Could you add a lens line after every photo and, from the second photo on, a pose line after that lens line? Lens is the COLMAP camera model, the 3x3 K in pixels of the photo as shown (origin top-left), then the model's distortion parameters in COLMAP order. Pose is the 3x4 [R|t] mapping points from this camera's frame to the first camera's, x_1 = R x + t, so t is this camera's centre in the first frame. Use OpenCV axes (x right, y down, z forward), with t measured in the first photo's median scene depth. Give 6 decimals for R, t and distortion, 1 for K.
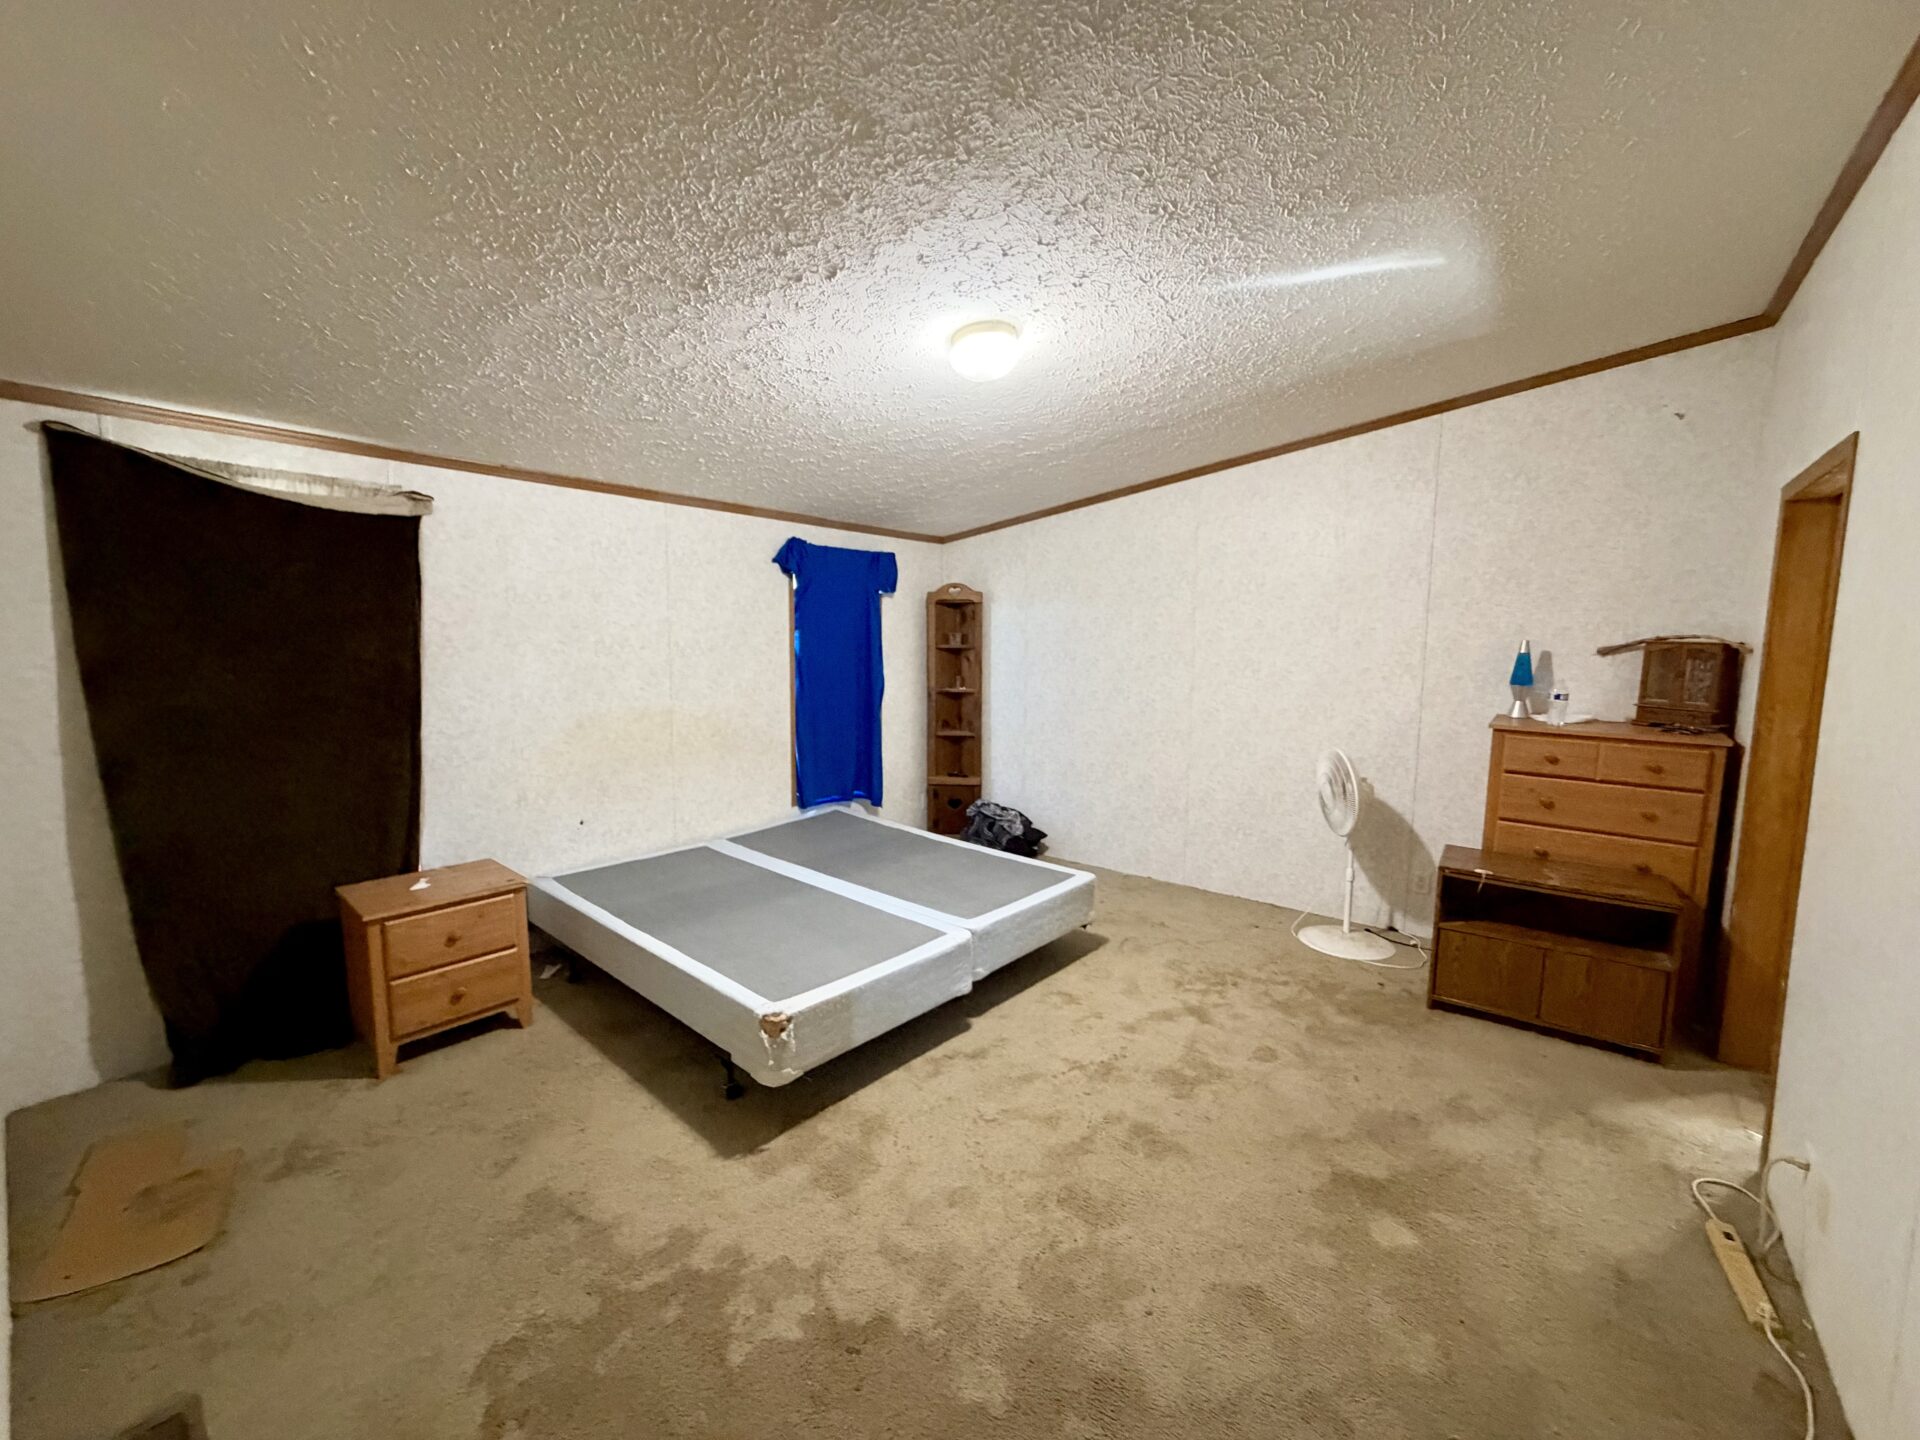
lens RADIAL K [[761.8, 0, 960.7], [0, 761.8, 723.3], [0, 0, 1]] dist [-0.002654, 0.000586]
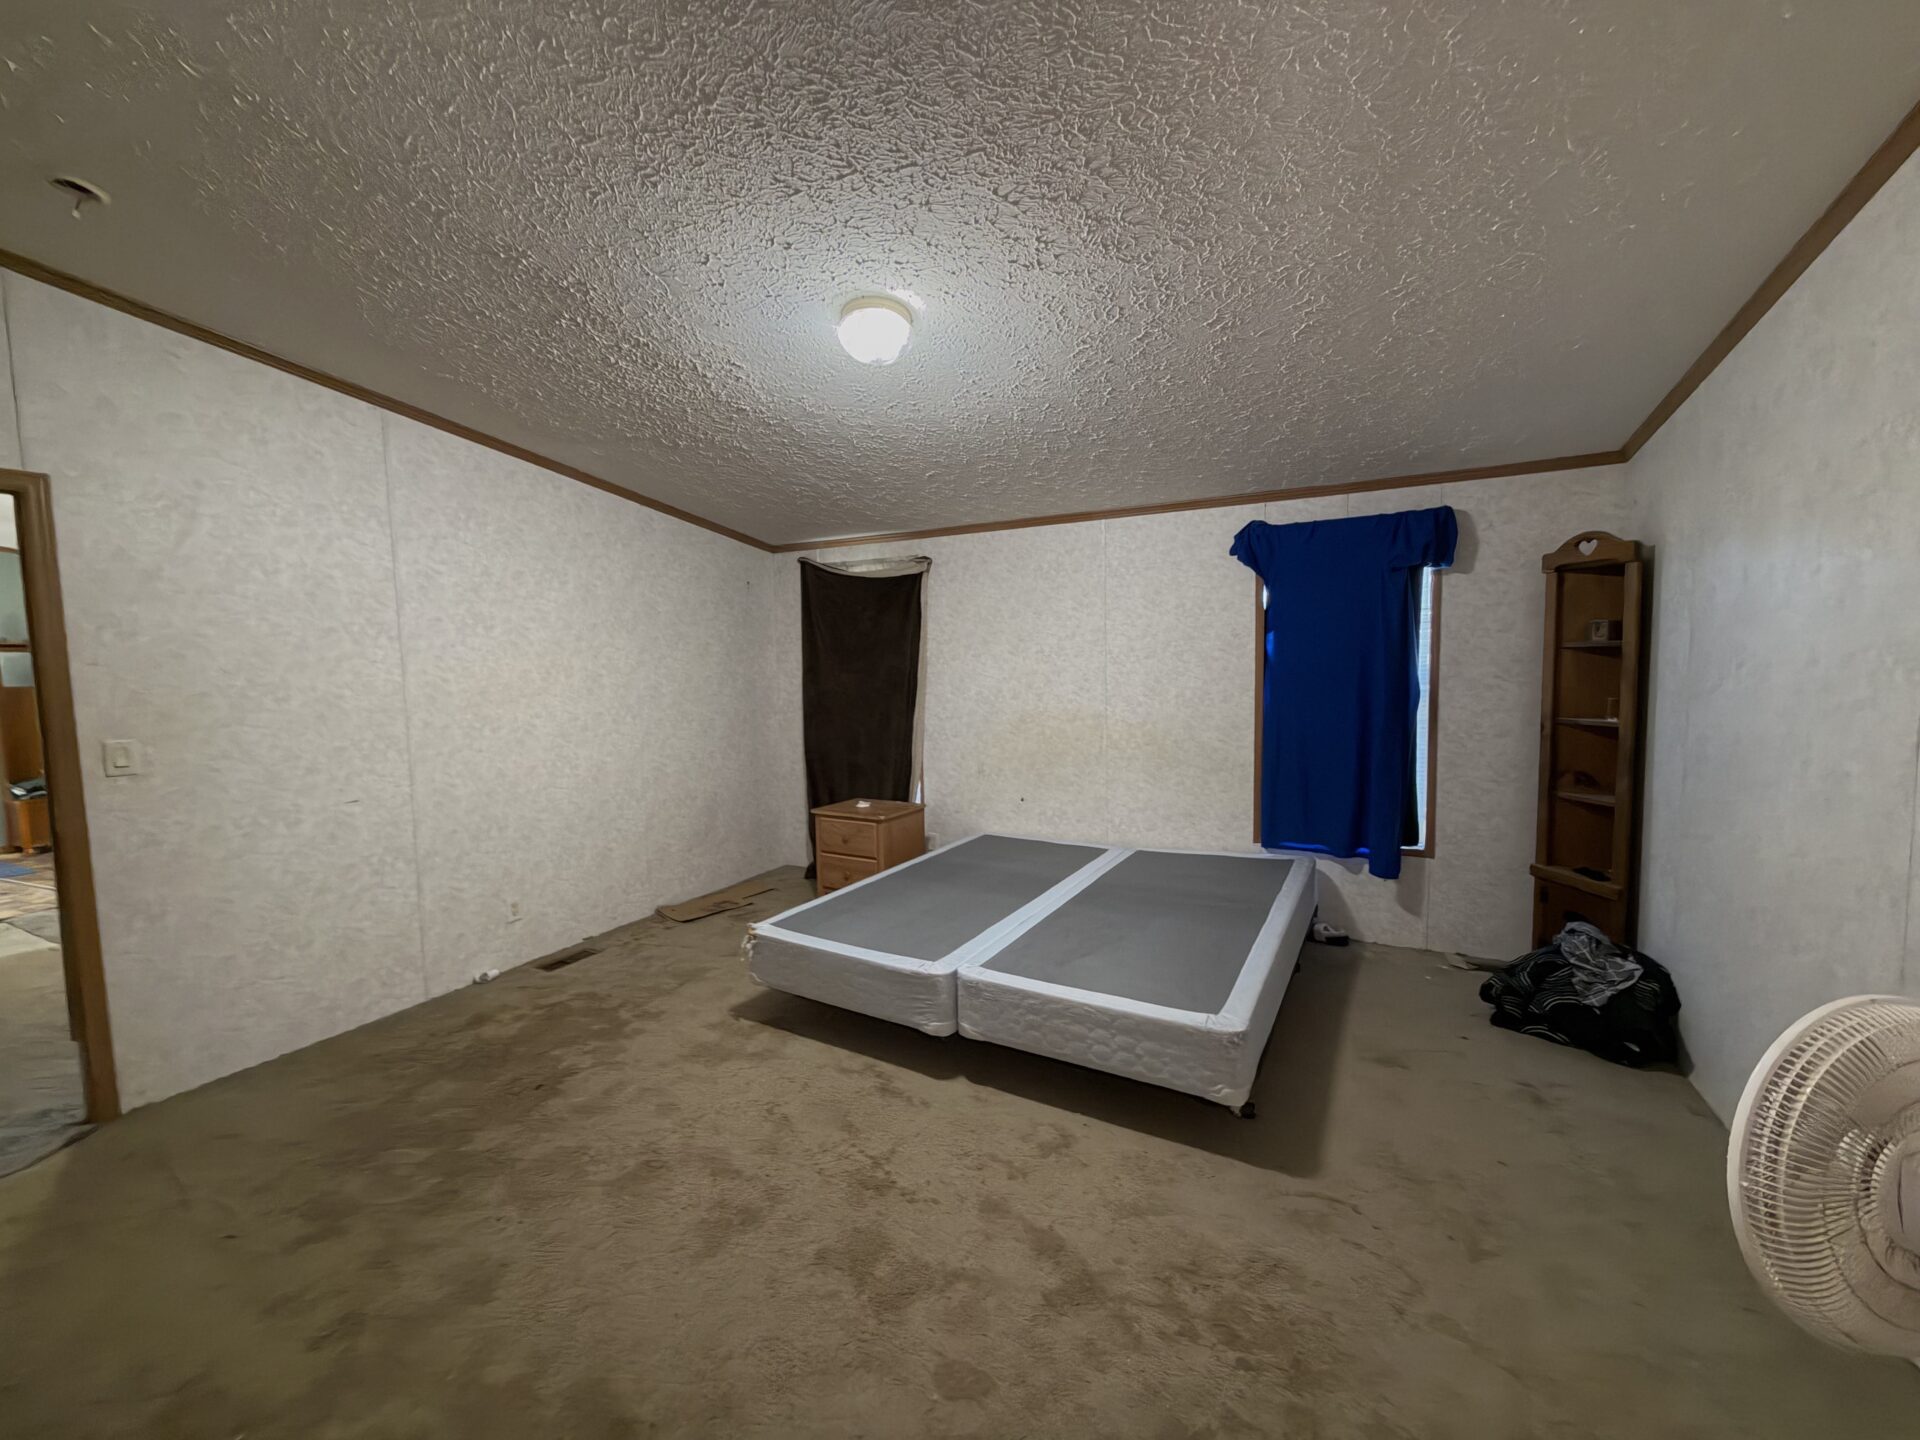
lens RADIAL K [[761.8, 0, 944.4], [0, 761.8, 721.4], [0, 0, 1]] dist [-0.002654, 0.000586]
pose [[0.191287, 0.064829, -0.979391, 0.866721], [-0.086677, 0.995034, 0.048935, -0.056885], [0.977700, 0.075530, 0.195956, 0.815954]]
